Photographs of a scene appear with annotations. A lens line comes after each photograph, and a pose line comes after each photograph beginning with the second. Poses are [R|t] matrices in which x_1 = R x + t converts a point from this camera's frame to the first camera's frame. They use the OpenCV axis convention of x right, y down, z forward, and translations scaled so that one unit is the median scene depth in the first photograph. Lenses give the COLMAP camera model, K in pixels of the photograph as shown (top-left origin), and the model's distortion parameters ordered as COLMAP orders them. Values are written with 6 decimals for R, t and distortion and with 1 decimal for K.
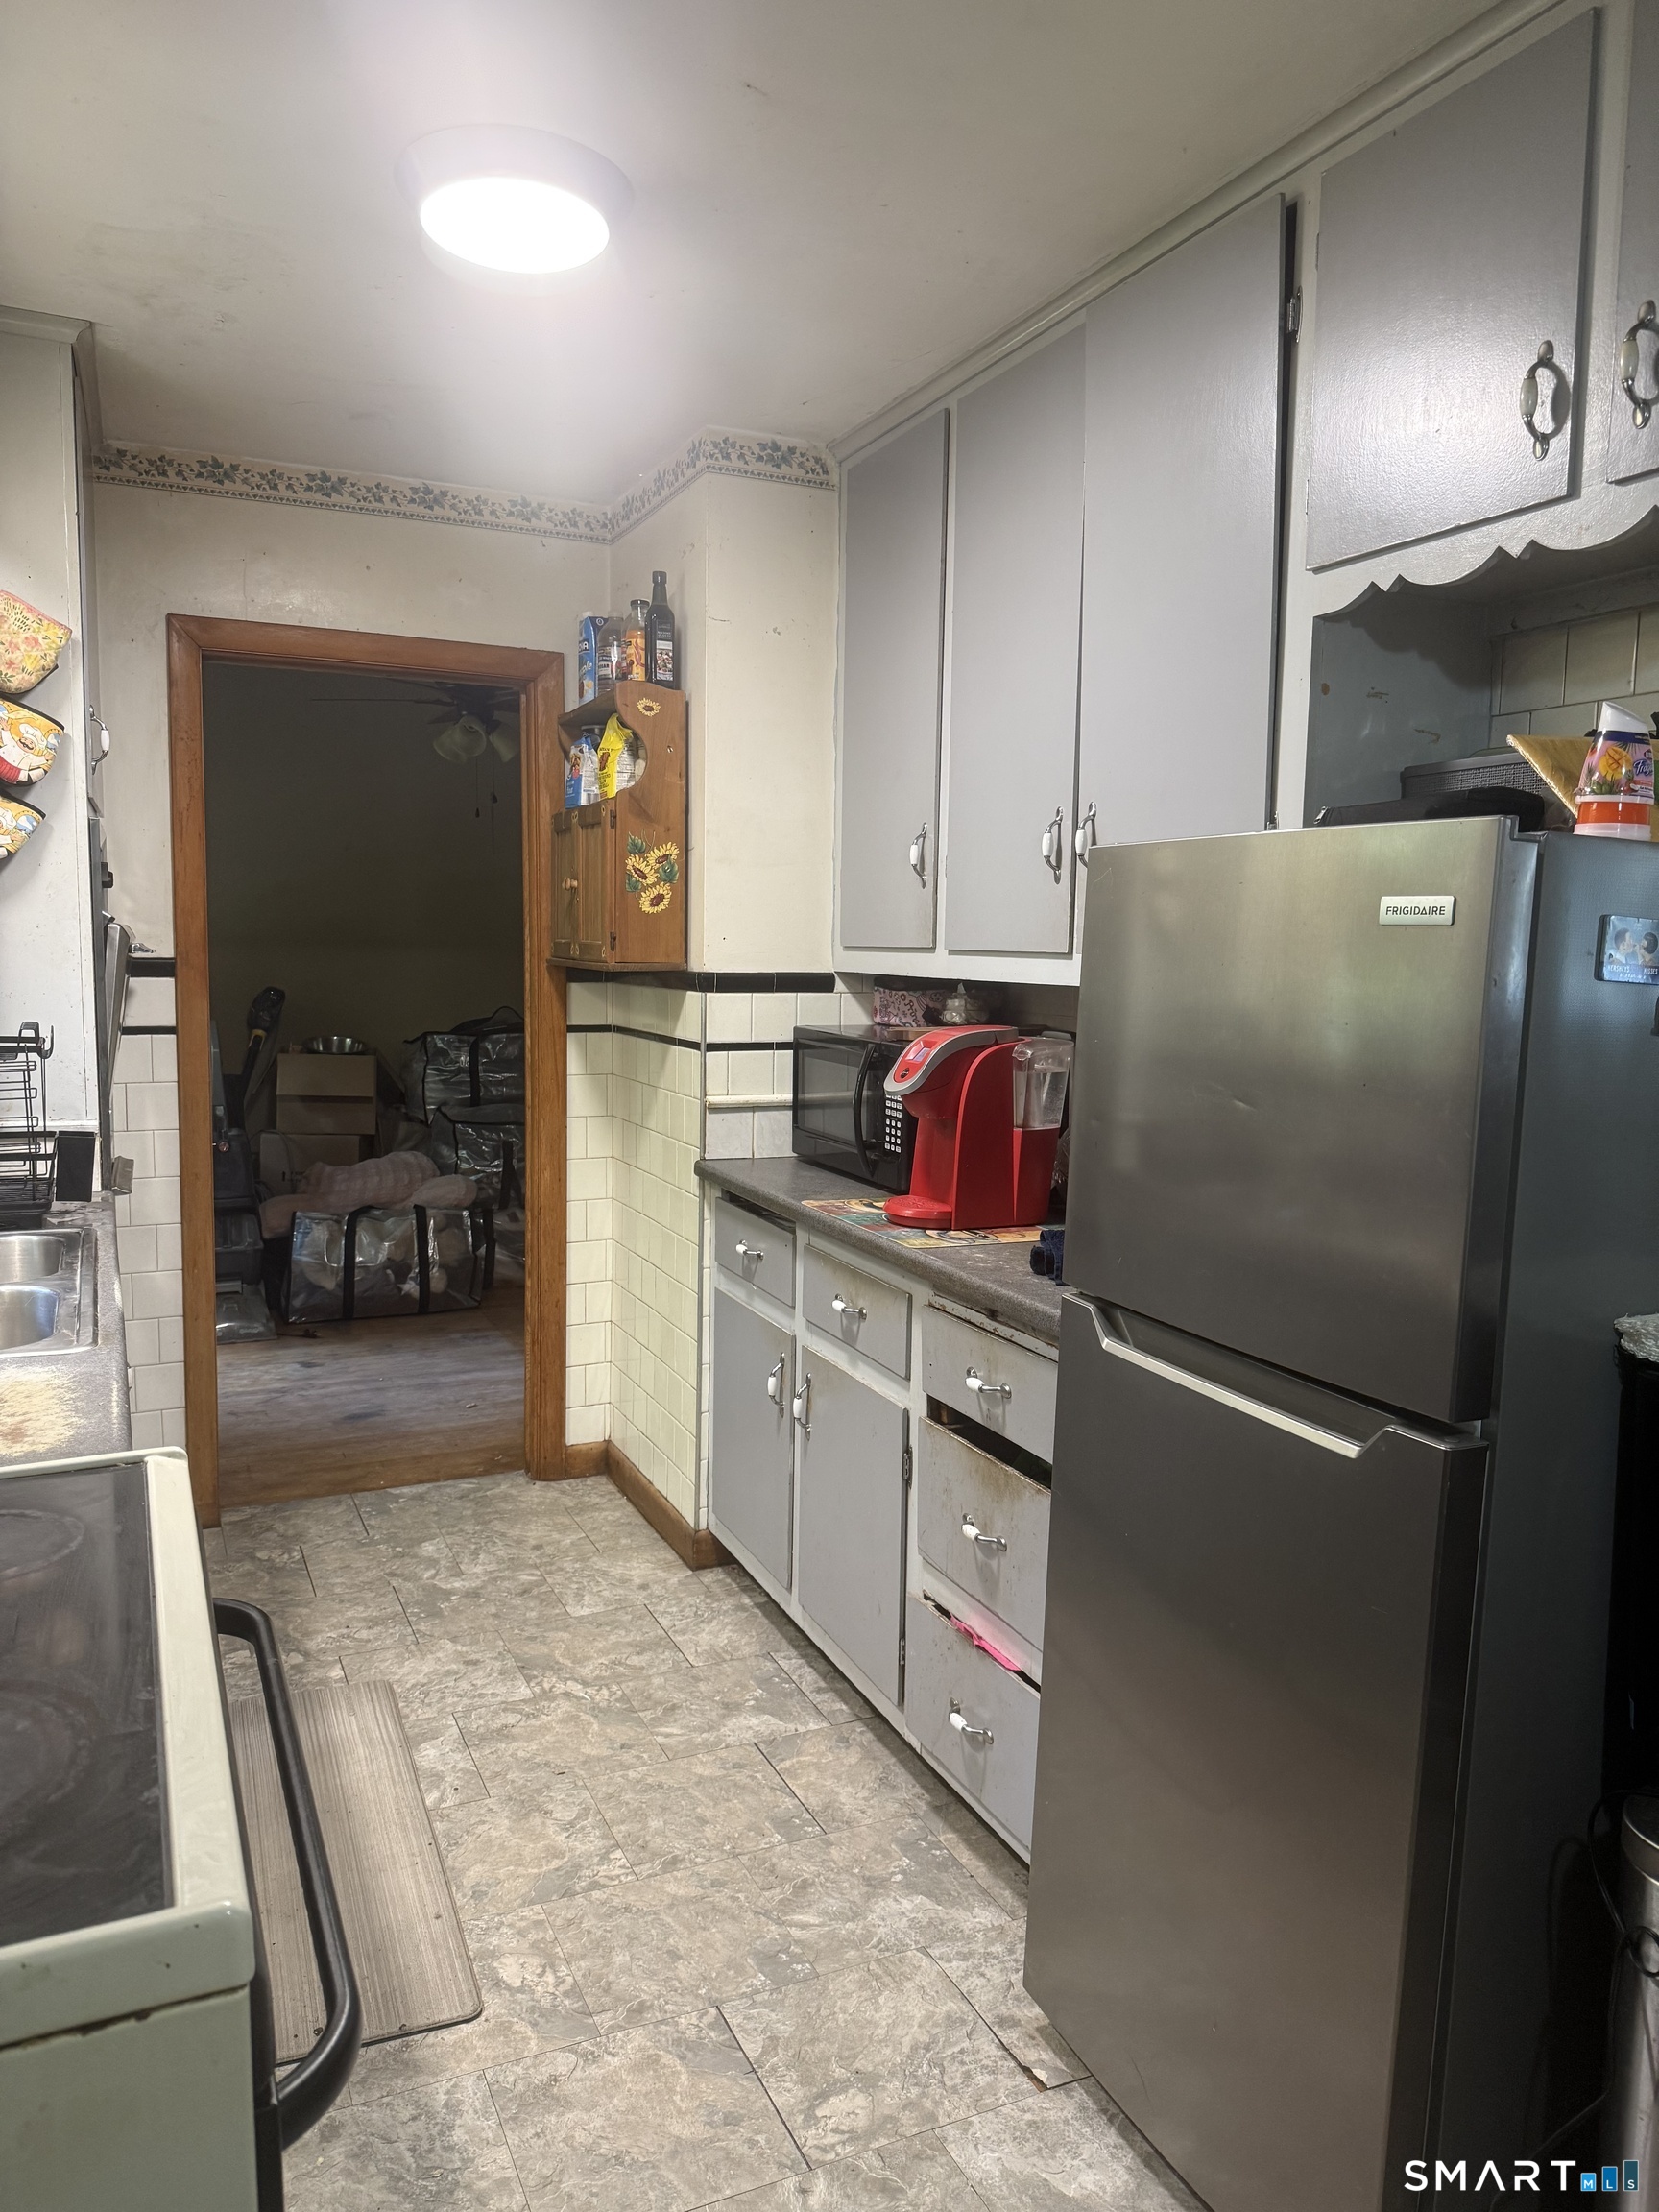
lens RADIAL K [[1561.0, 0, 825.3], [0, 1561.0, 1099.3], [0, 0, 1]] dist [0.016670, -0.022785]
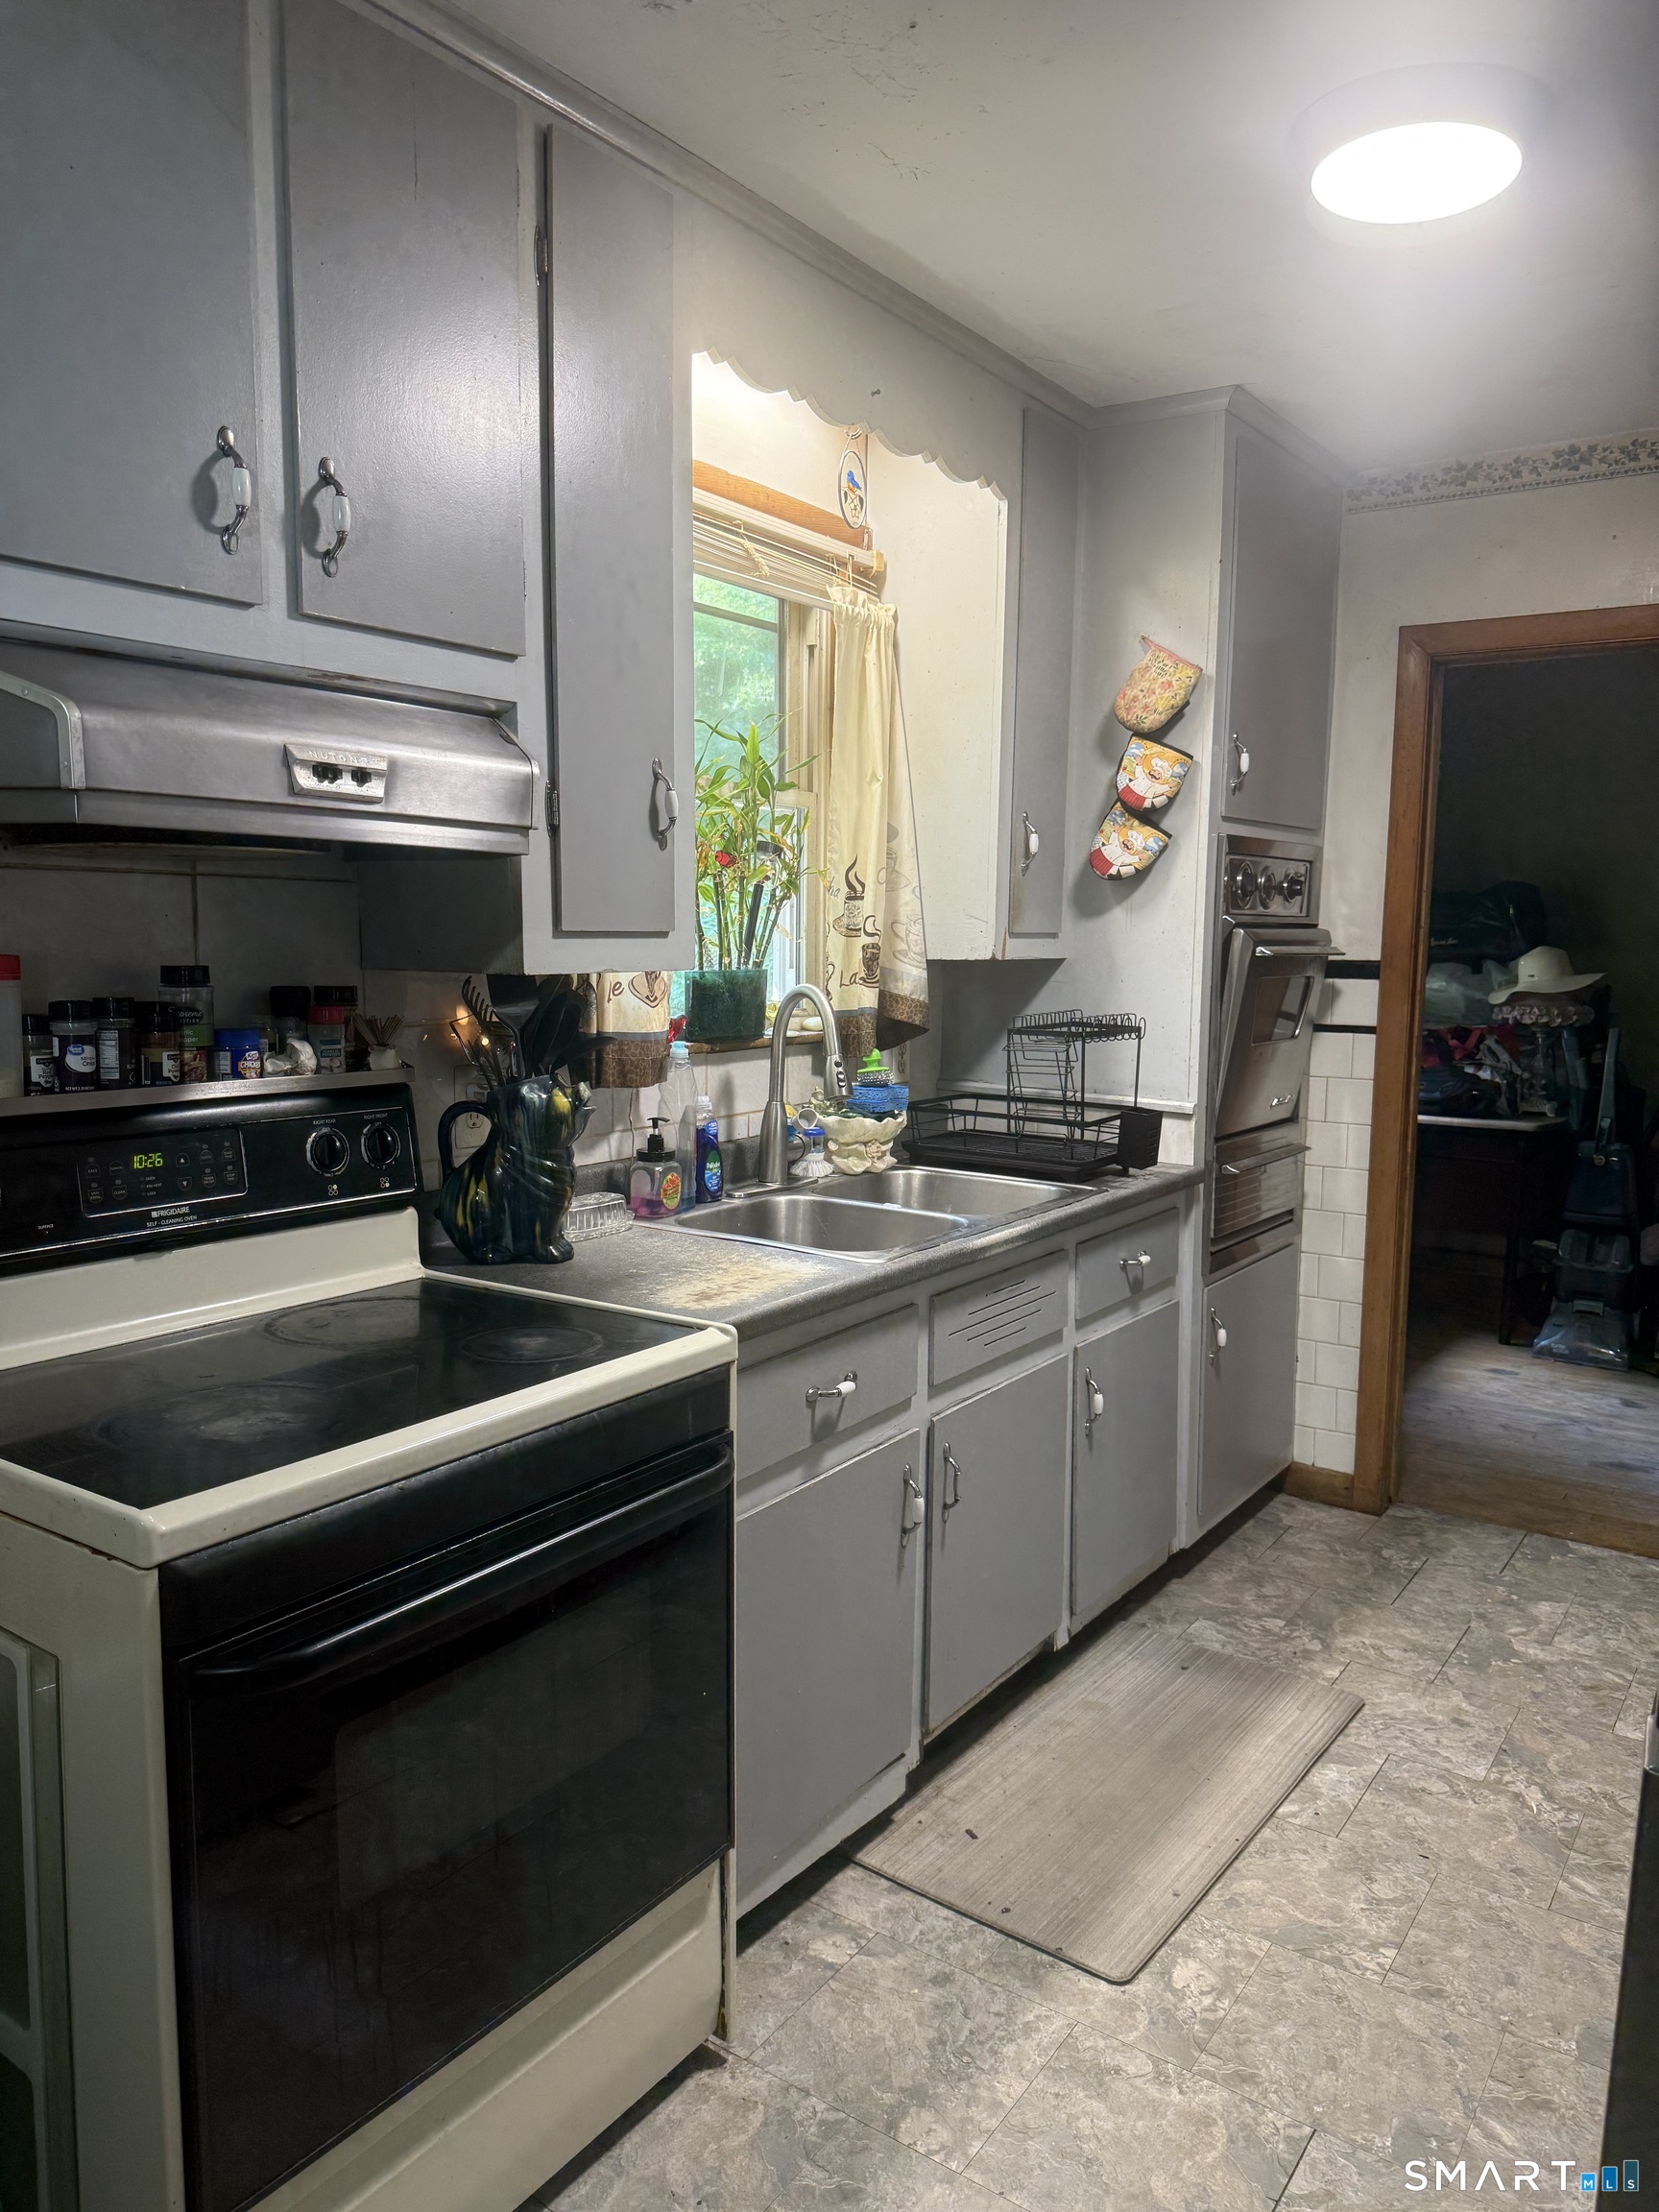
lens RADIAL K [[1561.0, 0, 836.4], [0, 1561.0, 1108.1], [0, 0, 1]] dist [0.016670, -0.022785]
pose [[0.515056, 0.090355, -0.852381, 0.407657], [-0.089235, 0.994677, 0.051518, -0.020302], [0.852499, 0.049528, 0.520378, 0.219928]]
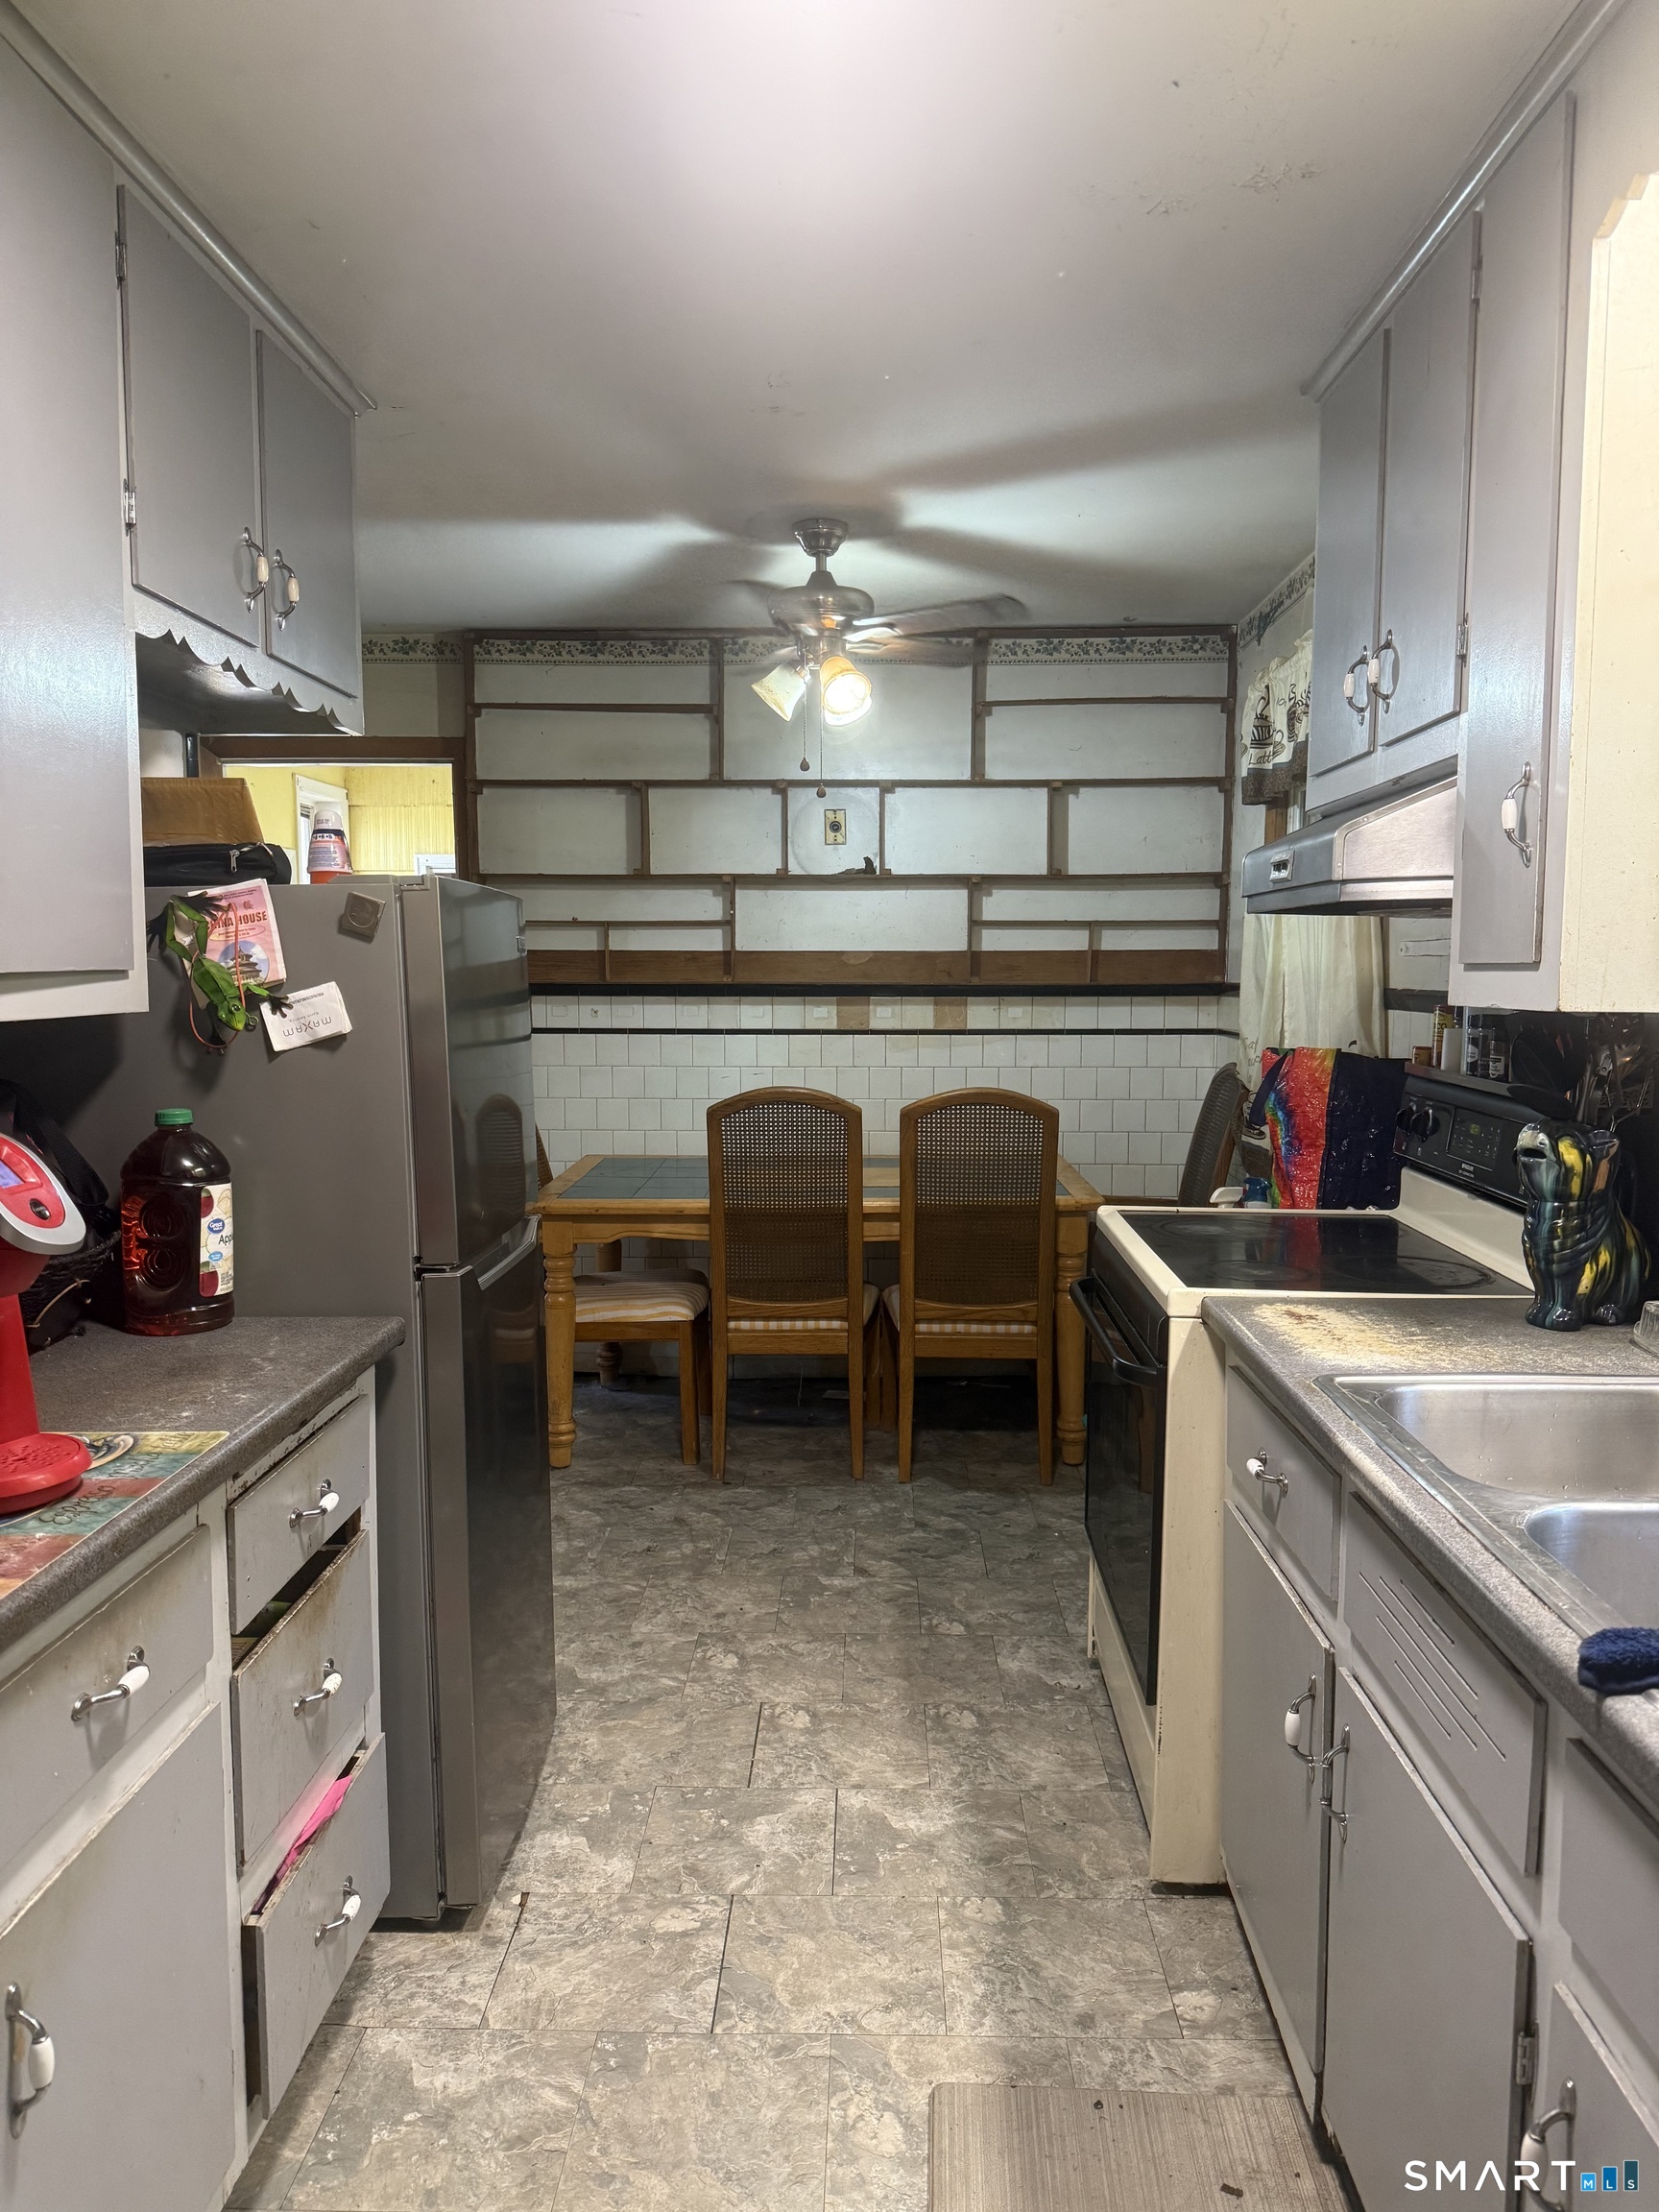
lens RADIAL K [[1561.0, 0, 834.5], [0, 1561.0, 1110.2], [0, 0, 1]] dist [0.016670, -0.022785]
pose [[-0.897506, -0.058085, 0.437161, -0.440492], [0.028381, 0.981625, 0.188696, -0.149282], [-0.440089, 0.181763, -0.879366, 1.412146]]
